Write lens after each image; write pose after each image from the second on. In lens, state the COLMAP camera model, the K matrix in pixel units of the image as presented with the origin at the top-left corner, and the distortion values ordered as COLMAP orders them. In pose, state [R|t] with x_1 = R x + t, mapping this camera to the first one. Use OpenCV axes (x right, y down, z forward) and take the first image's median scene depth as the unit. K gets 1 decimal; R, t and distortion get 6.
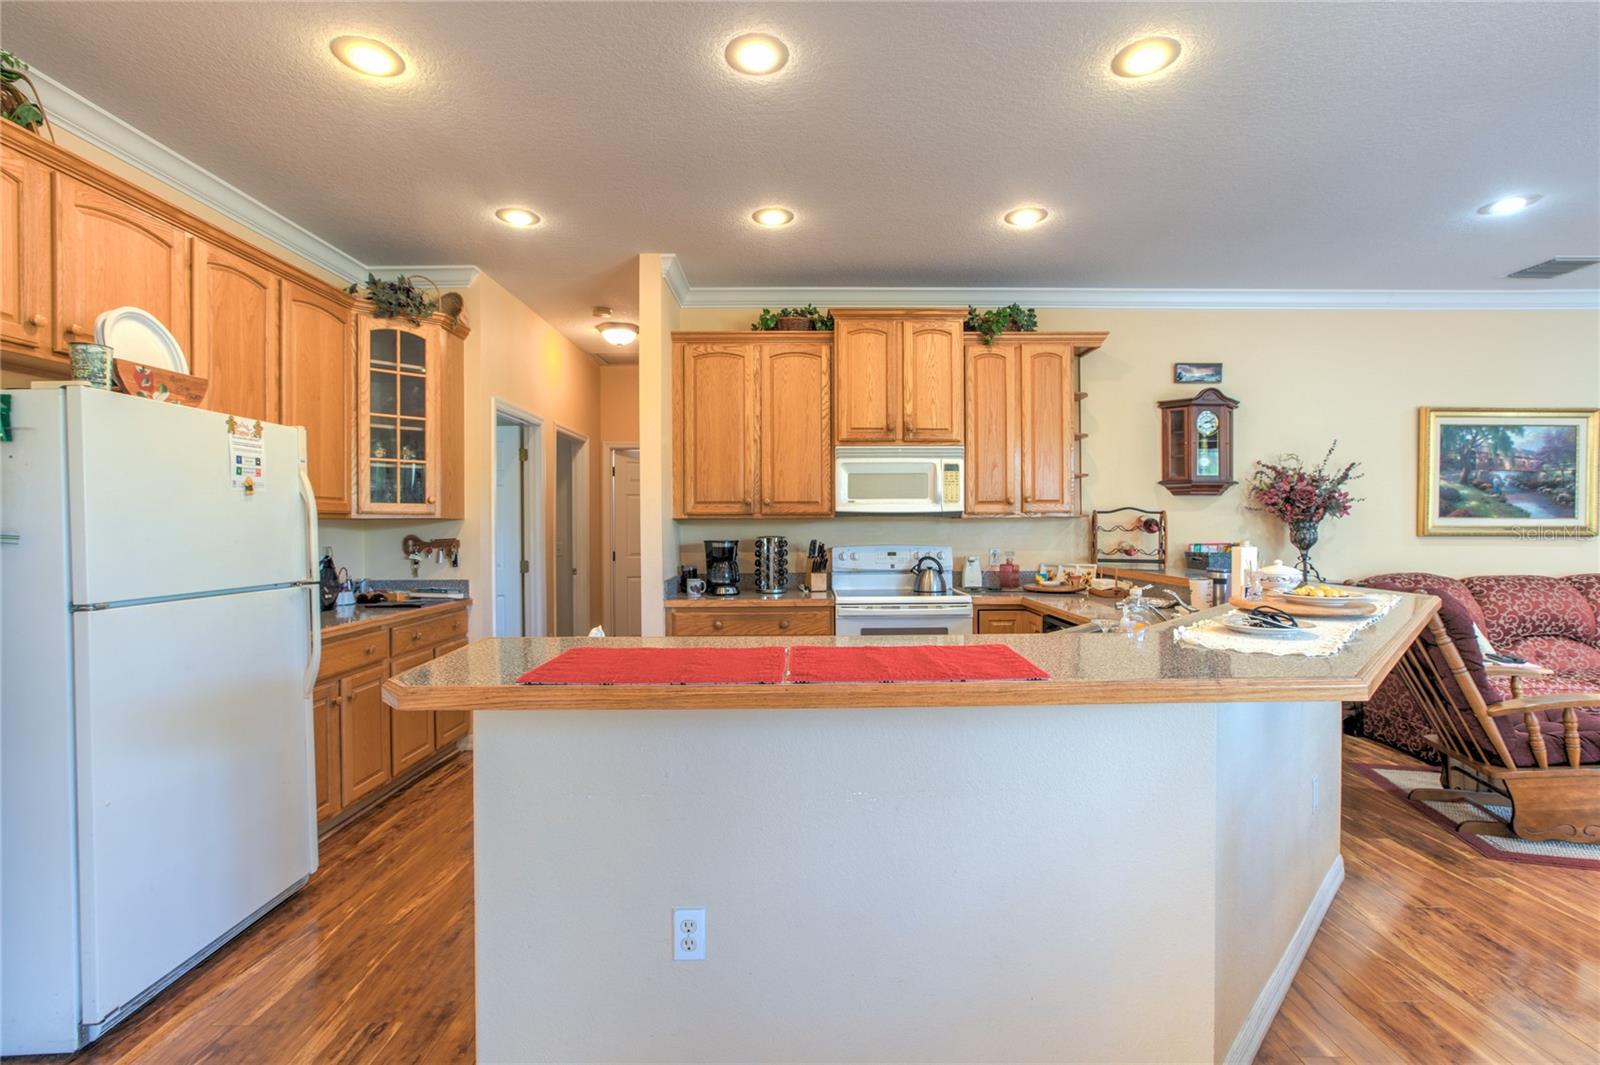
lens RADIAL K [[737.6, 0, 798.2], [0, 737.6, 528.1], [0, 0, 1]] dist [-0.036849, 0.018223]
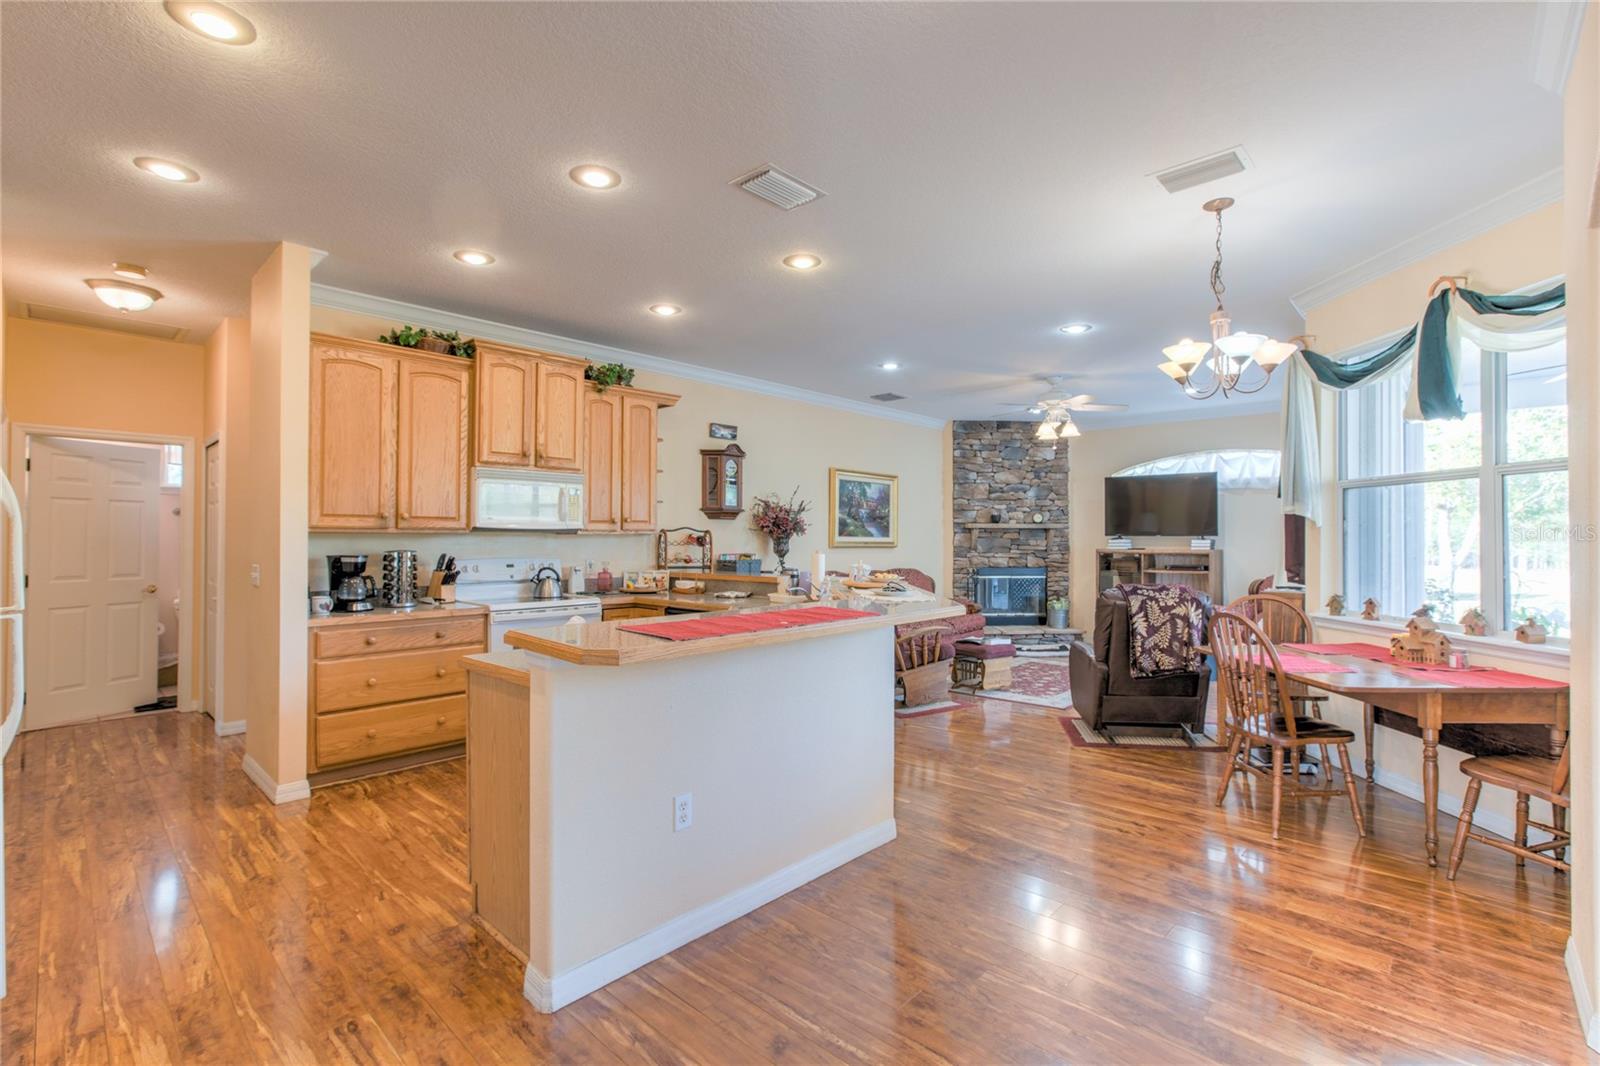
lens RADIAL K [[737.6, 0, 812.5], [0, 737.6, 524.3], [0, 0, 1]] dist [-0.036849, 0.018223]
pose [[0.679595, 0.019065, 0.733339, -0.391499], [-0.001016, 0.999686, -0.025047, -0.000298], [-0.733586, 0.016277, 0.679401, -0.086034]]
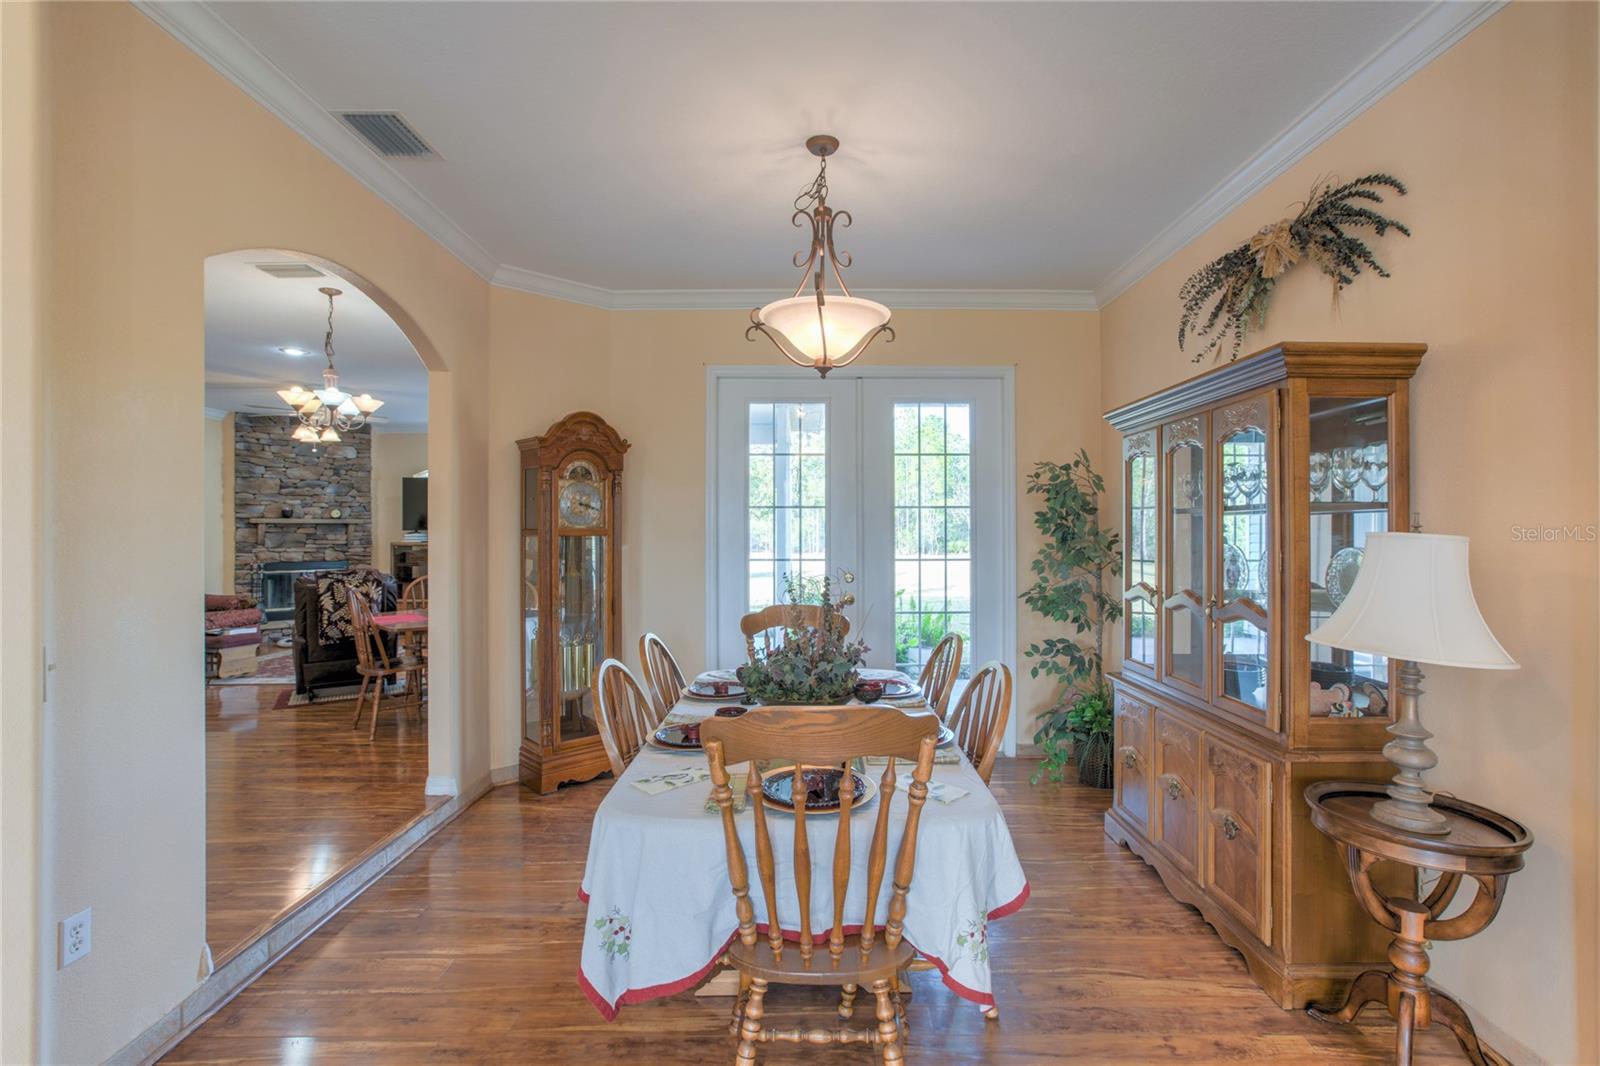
lens RADIAL K [[737.6, 0, 828.5], [0, 737.6, 528.4], [0, 0, 1]] dist [-0.036849, 0.018223]
pose [[-0.003122, 0.007818, 0.999965, -0.594814], [0.009063, 0.999929, -0.007790, 0.003137], [-0.999954, 0.009038, -0.003193, -0.589676]]
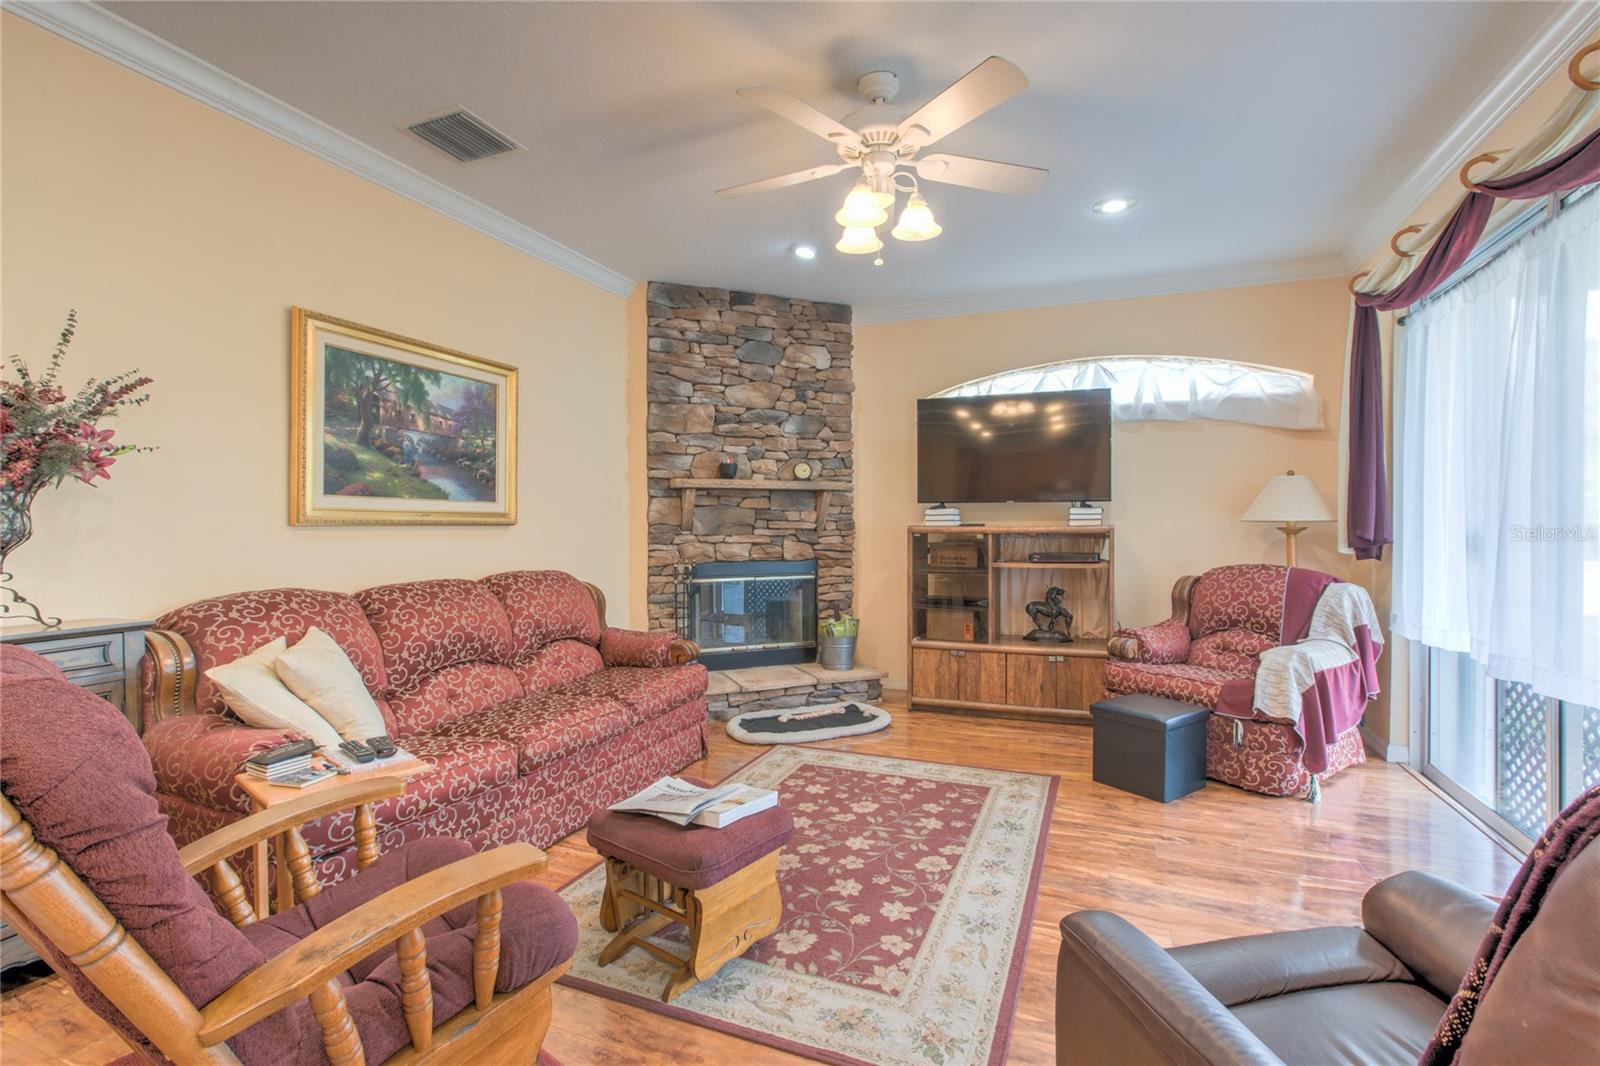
lens RADIAL K [[737.6, 0, 823.8], [0, 737.6, 528.0], [0, 0, 1]] dist [-0.036849, 0.018223]
pose [[0.362320, -0.004314, 0.932044, 0.490115], [0.006741, 0.999975, 0.002008, 0.016156], [-0.932029, 0.005556, 0.362340, 0.403355]]
